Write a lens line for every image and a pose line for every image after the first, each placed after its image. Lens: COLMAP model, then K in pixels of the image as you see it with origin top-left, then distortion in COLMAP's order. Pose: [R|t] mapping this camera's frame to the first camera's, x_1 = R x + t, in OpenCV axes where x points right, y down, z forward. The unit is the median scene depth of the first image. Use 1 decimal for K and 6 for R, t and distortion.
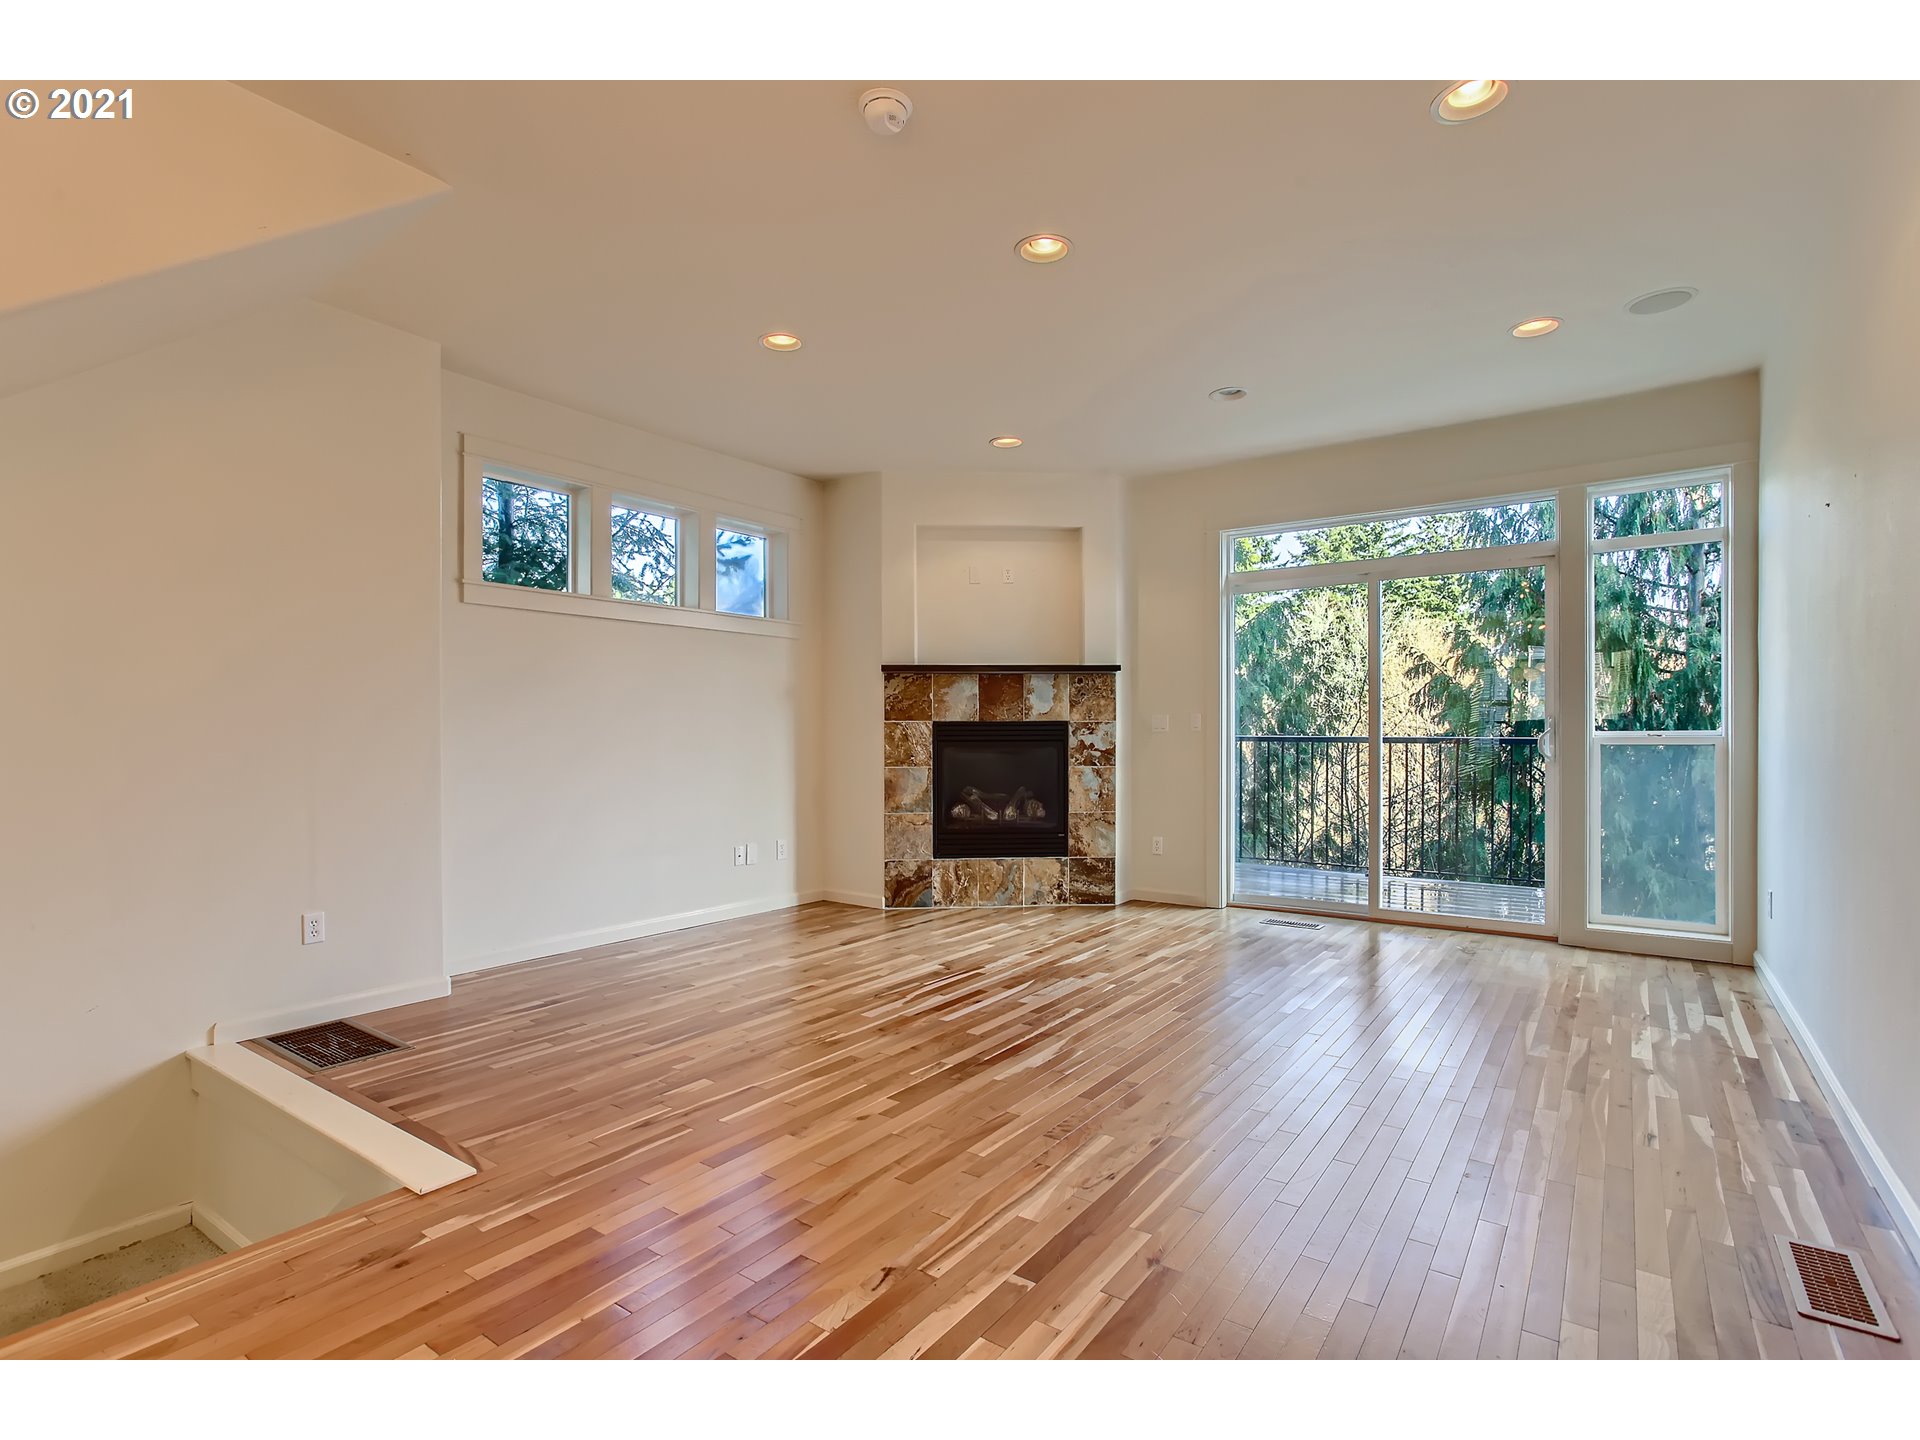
lens RADIAL K [[930.9, 0, 1010.0], [0, 930.9, 741.7], [0, 0, 1]] dist [-0.025544, 0.014995]
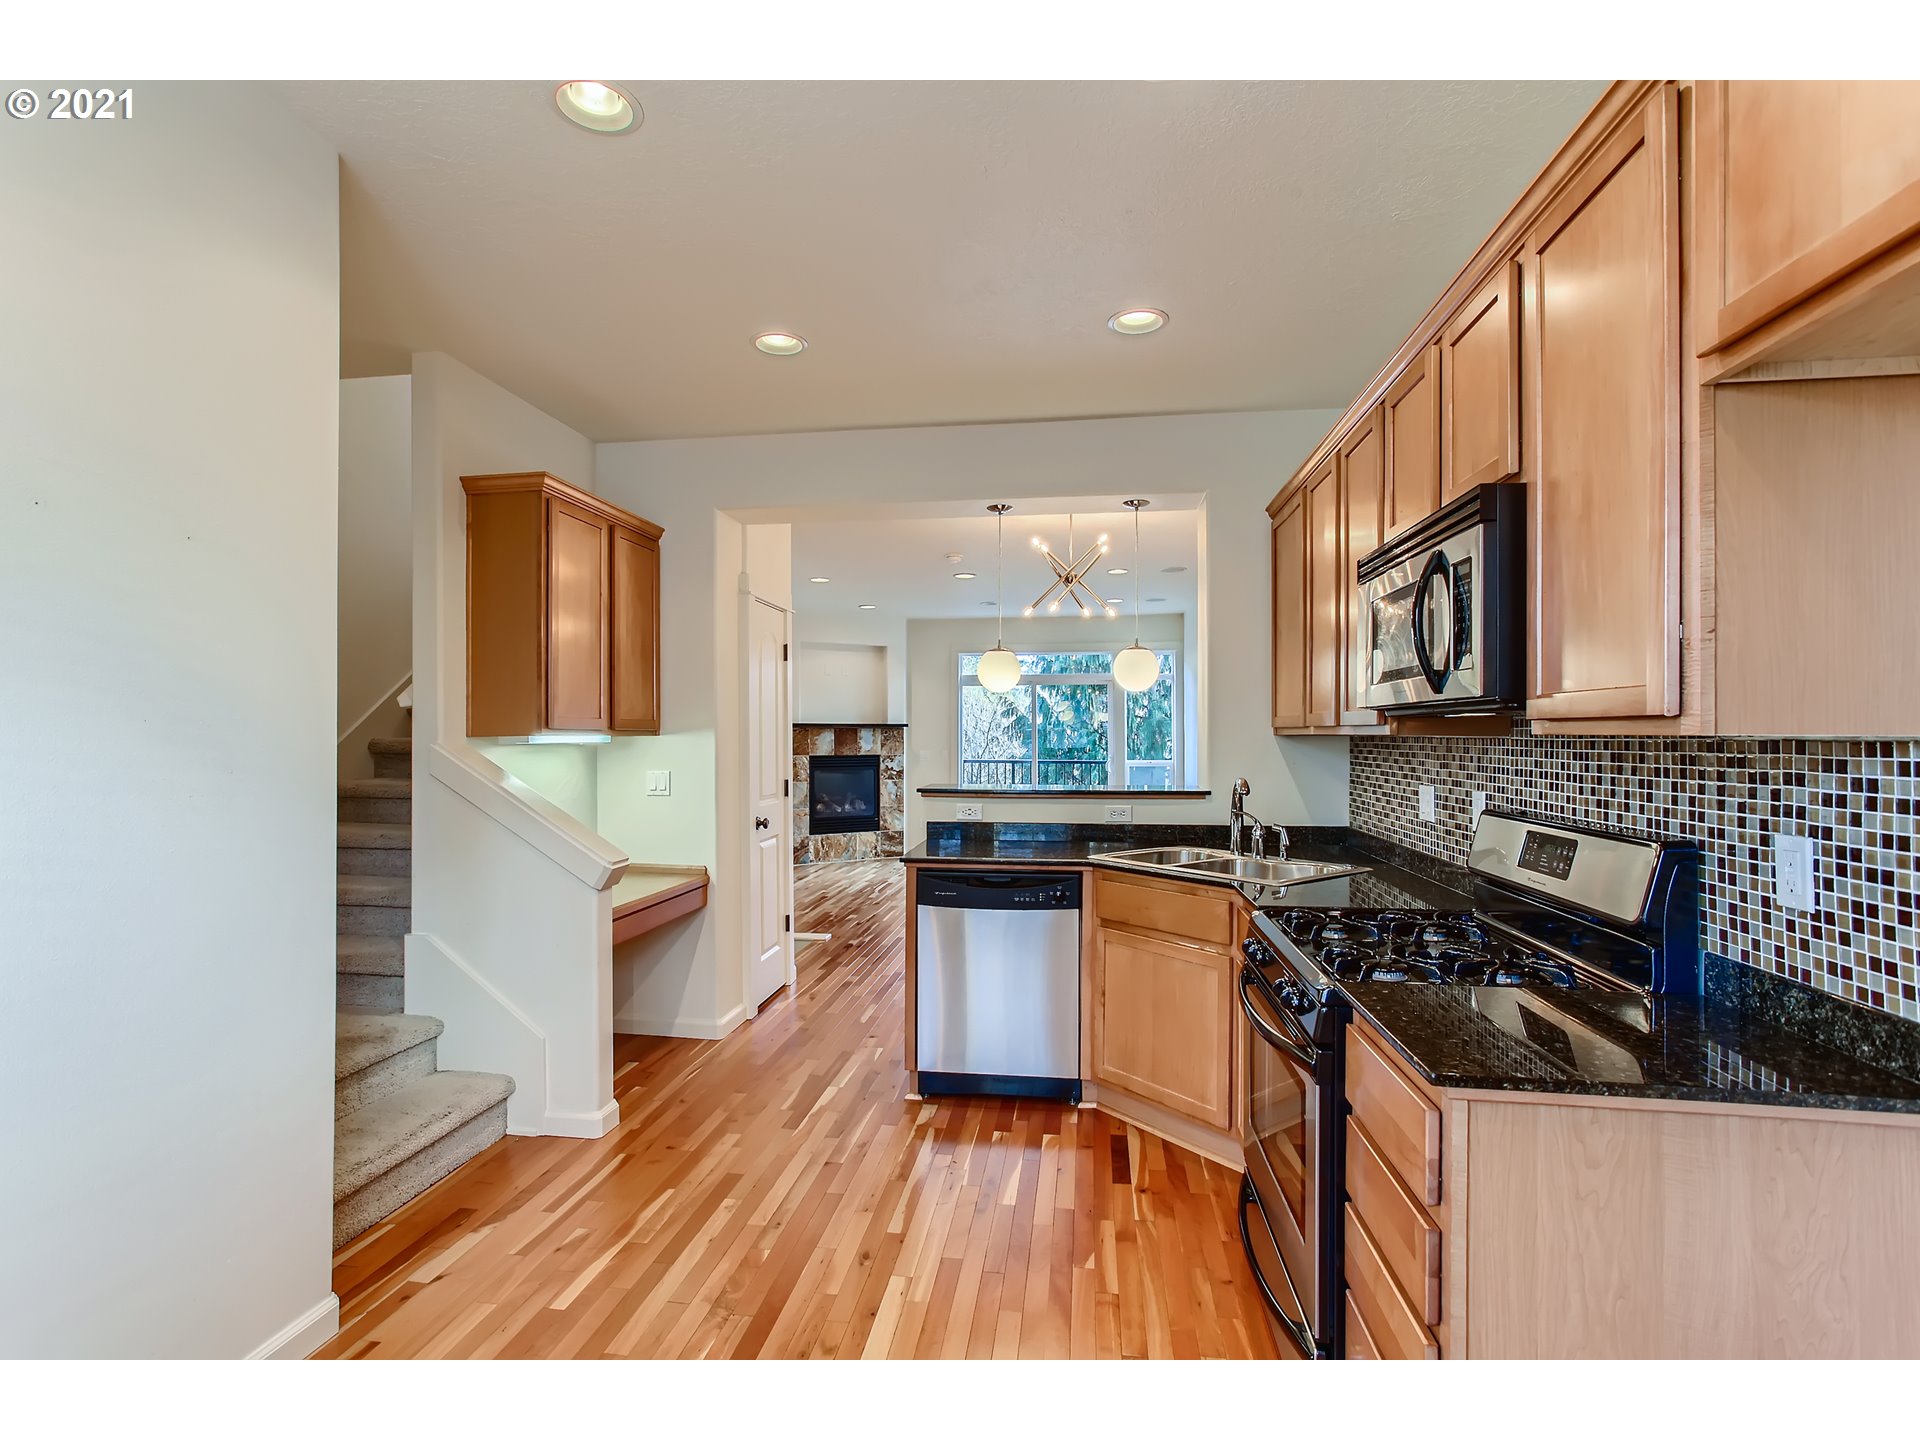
lens RADIAL K [[930.9, 0, 970.5], [0, 930.9, 727.3], [0, 0, 1]] dist [-0.025544, 0.014995]
pose [[0.892552, 0.005483, 0.450911, -0.592712], [0.003965, 0.999792, -0.020005, -0.038894], [-0.450927, 0.019643, 0.892345, -0.678646]]
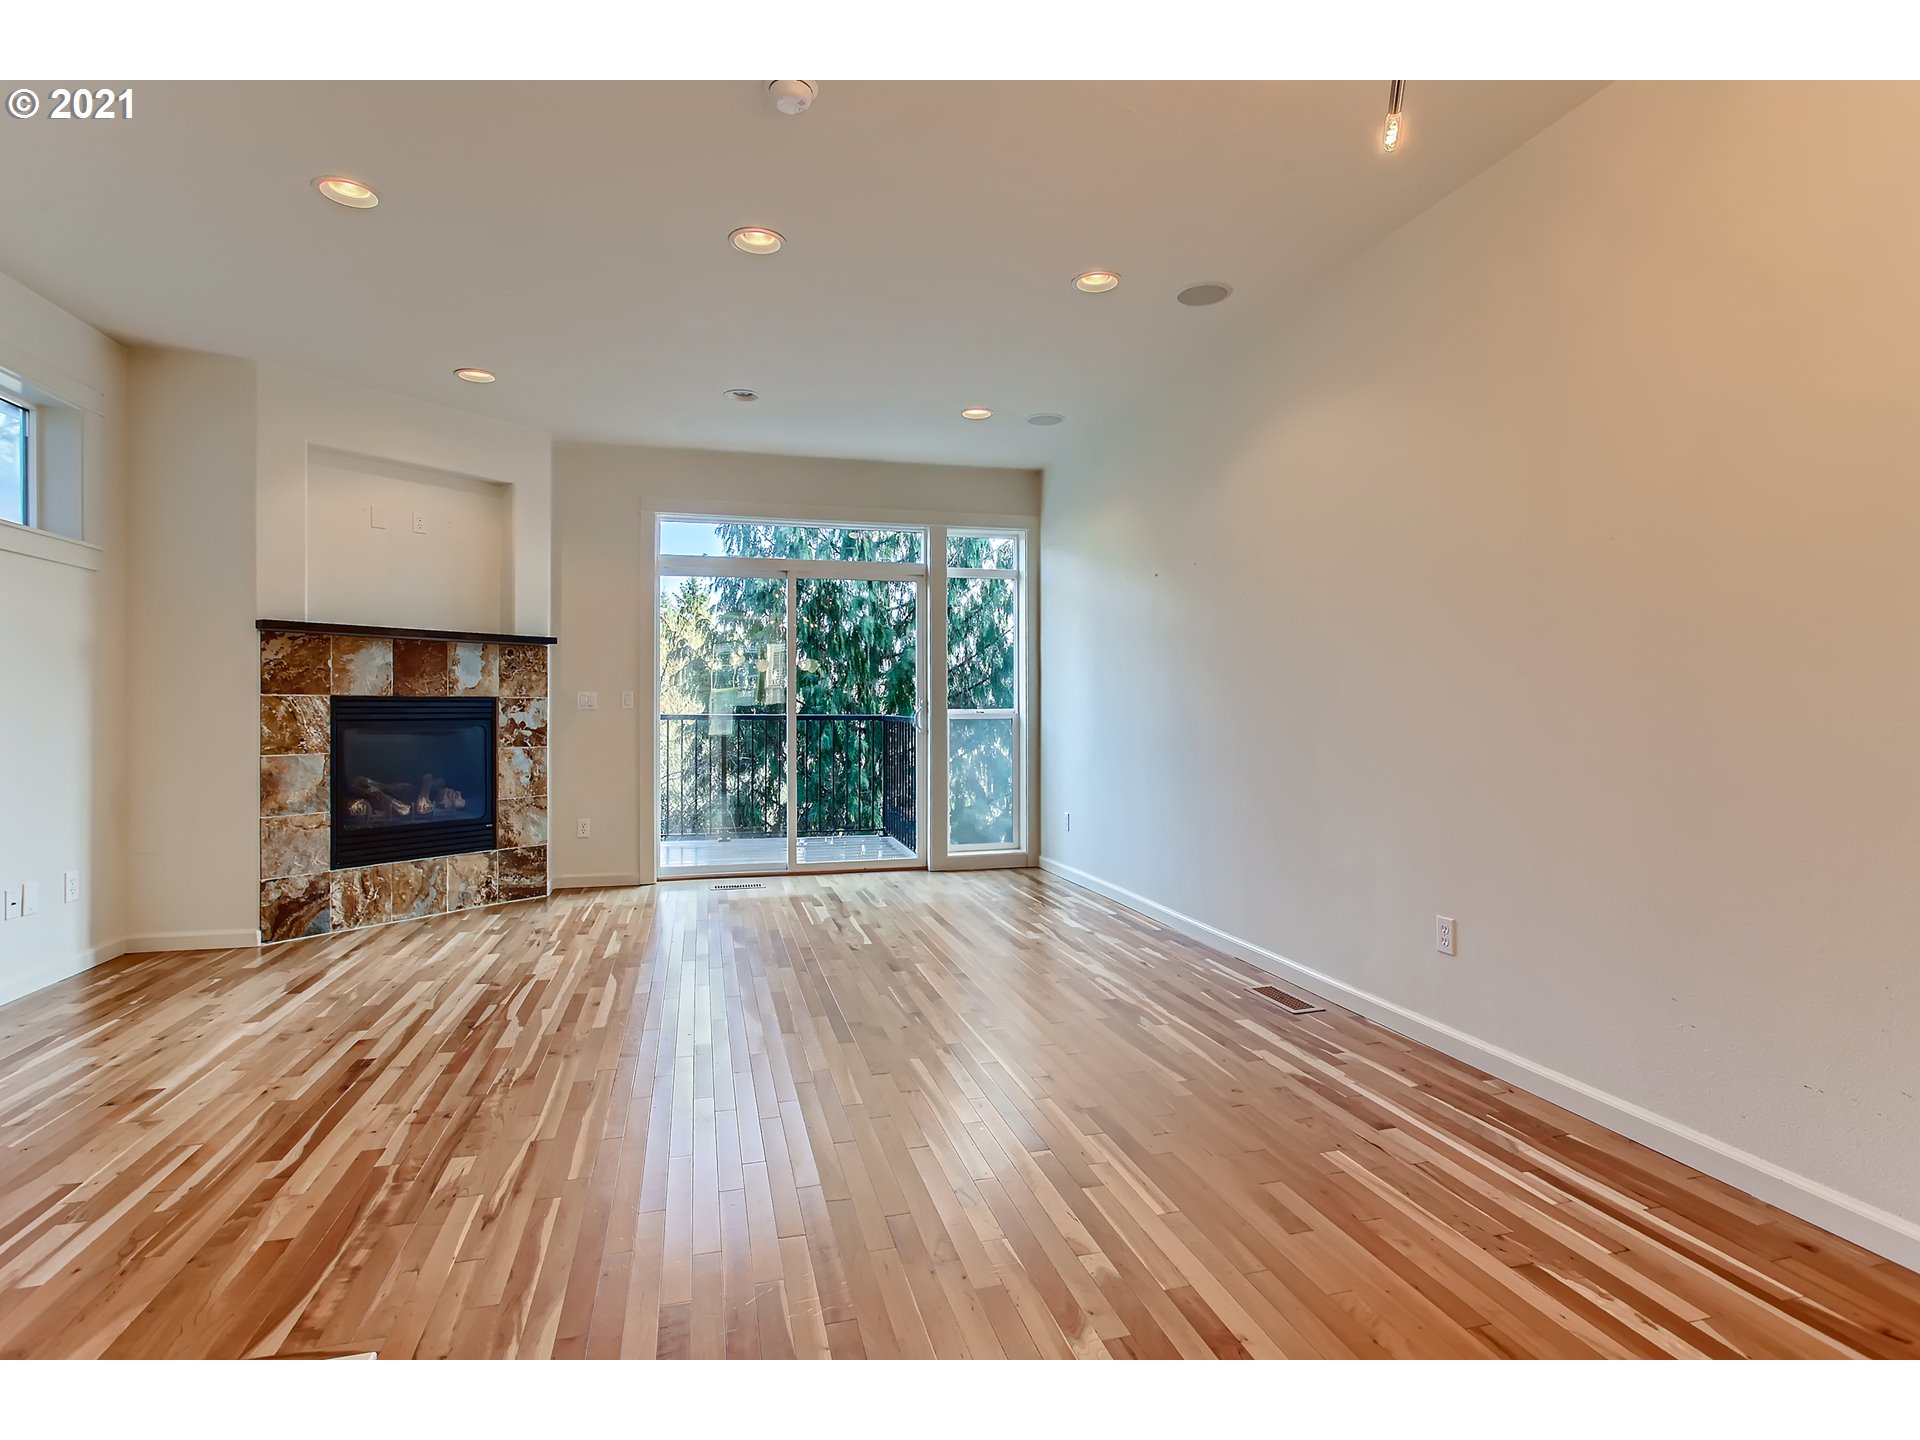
lens RADIAL K [[930.9, 0, 947.6], [0, 930.9, 705.6], [0, 0, 1]] dist [-0.025544, 0.014995]
pose [[0.649565, 0.004328, 0.760293, -0.335111], [0.007887, 0.999892, -0.012430, 0.000396], [-0.760265, 0.014070, 0.649461, 0.095322]]
